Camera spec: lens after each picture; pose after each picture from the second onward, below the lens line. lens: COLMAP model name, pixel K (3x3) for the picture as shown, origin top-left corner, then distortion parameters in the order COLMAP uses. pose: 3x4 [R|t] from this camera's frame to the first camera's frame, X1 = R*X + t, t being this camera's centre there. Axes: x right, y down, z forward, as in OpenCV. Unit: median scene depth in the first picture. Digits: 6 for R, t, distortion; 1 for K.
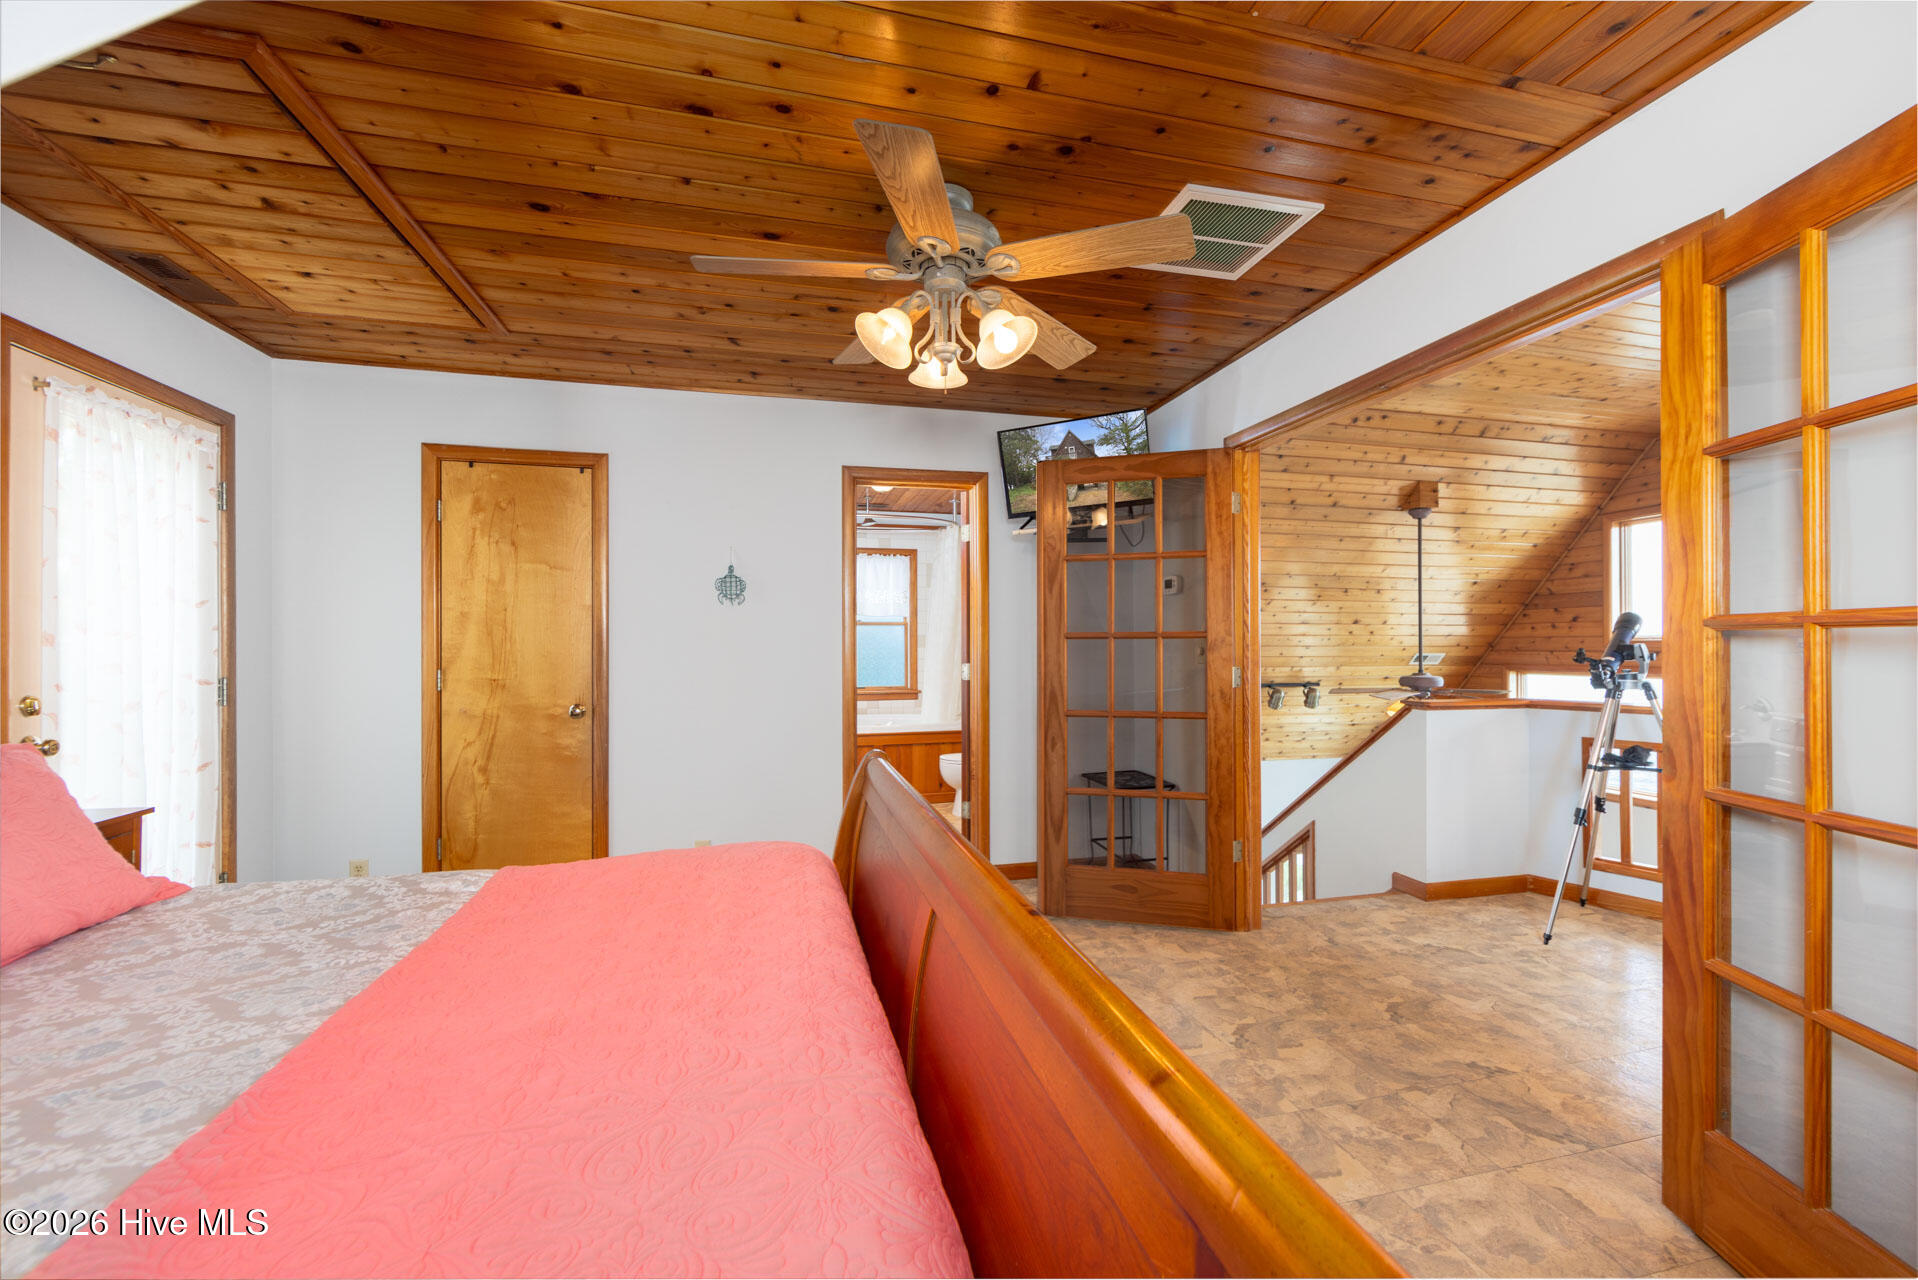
lens RADIAL K [[748.3, 0, 955.5], [0, 748.3, 638.1], [0, 0, 1]] dist [-0.002282, -0.000540]
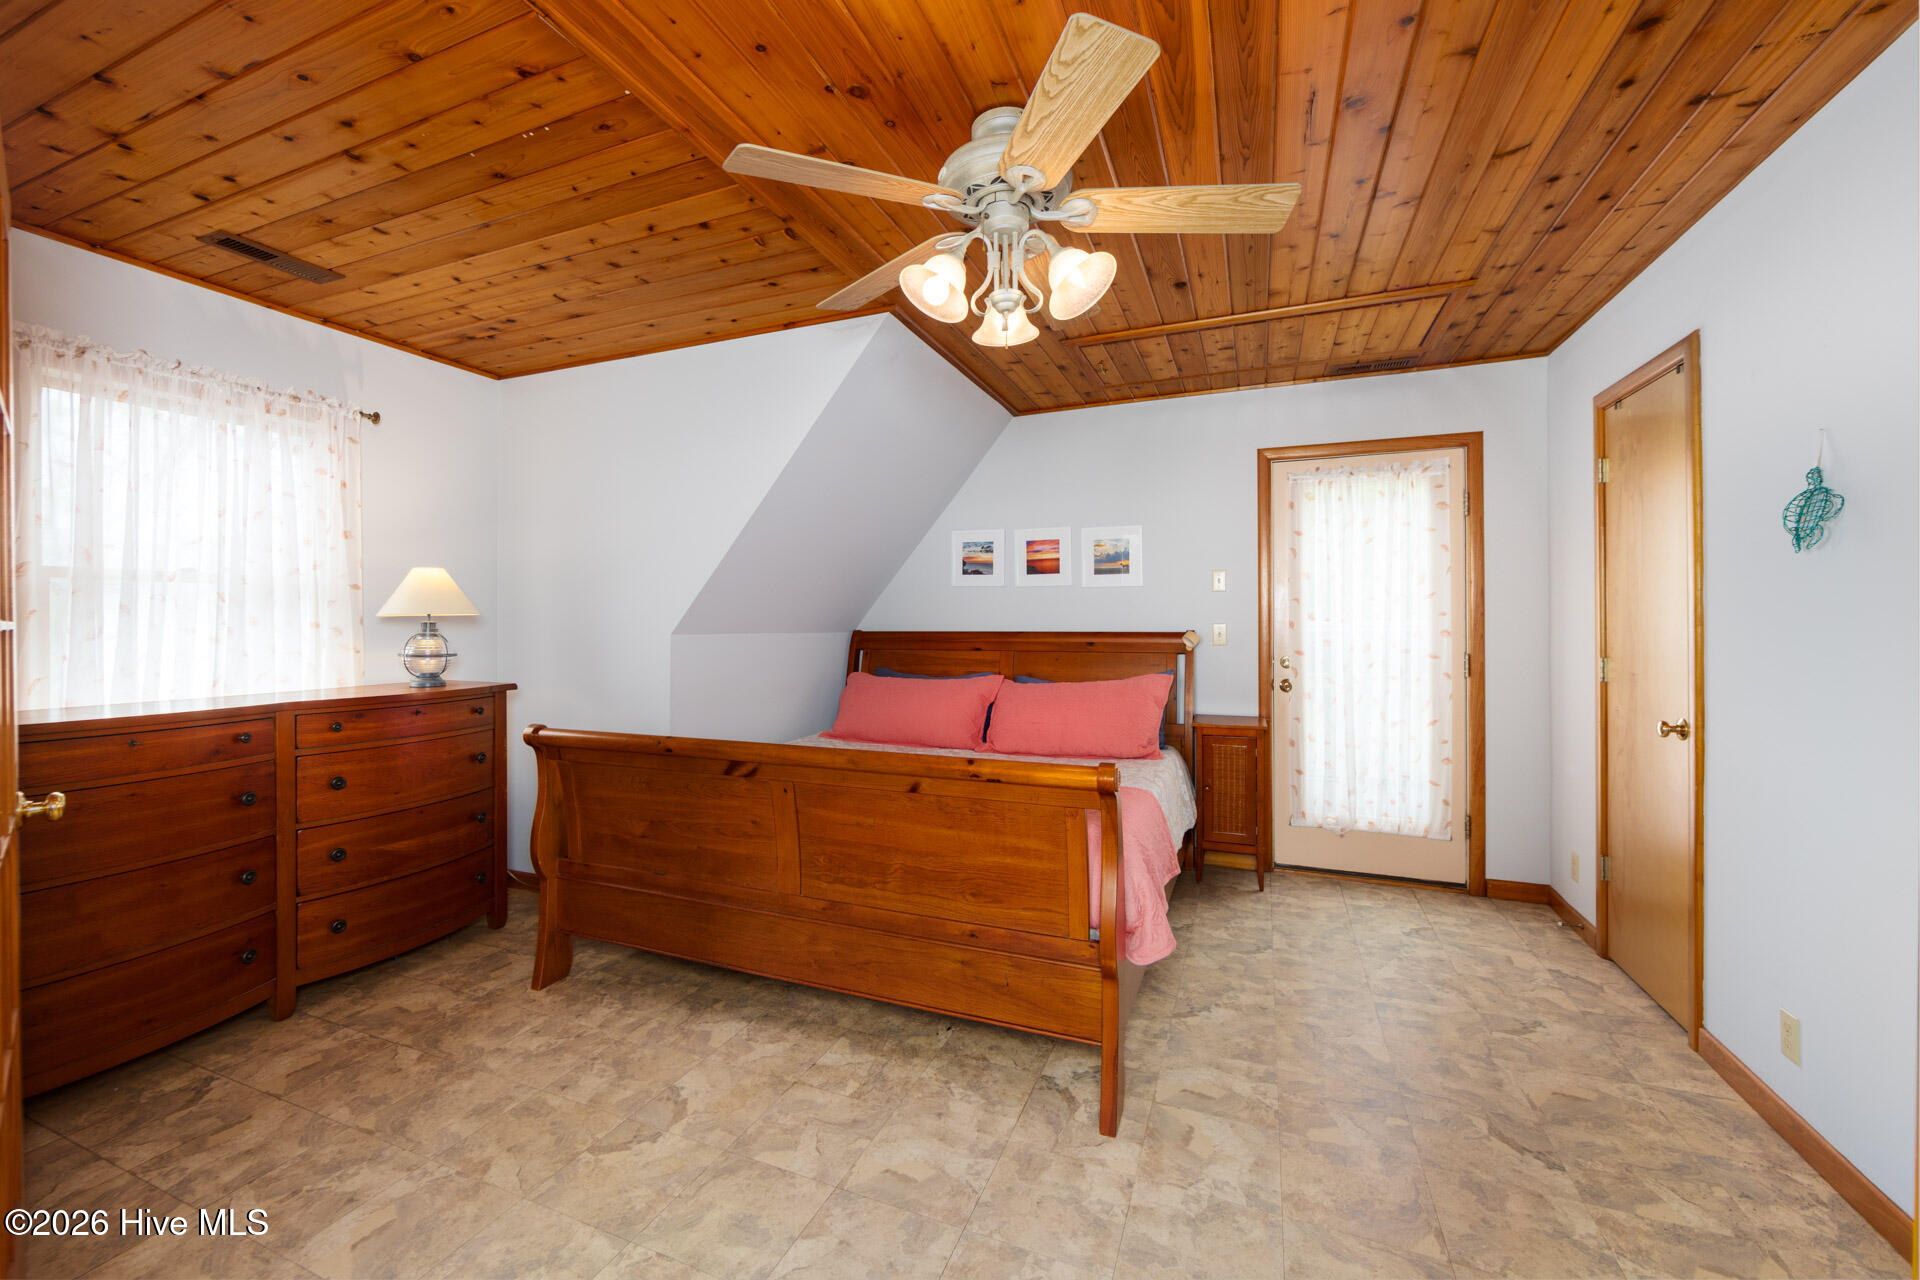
lens RADIAL K [[749.1, 0, 953.7], [0, 749.1, 624.0], [0, 0, 1]] dist [-0.002282, -0.000540]
pose [[-0.587371, 0.008029, -0.809278, 0.503341], [0.009628, 0.999949, 0.002933, -0.004621], [0.809261, -0.006069, -0.587418, 1.036462]]
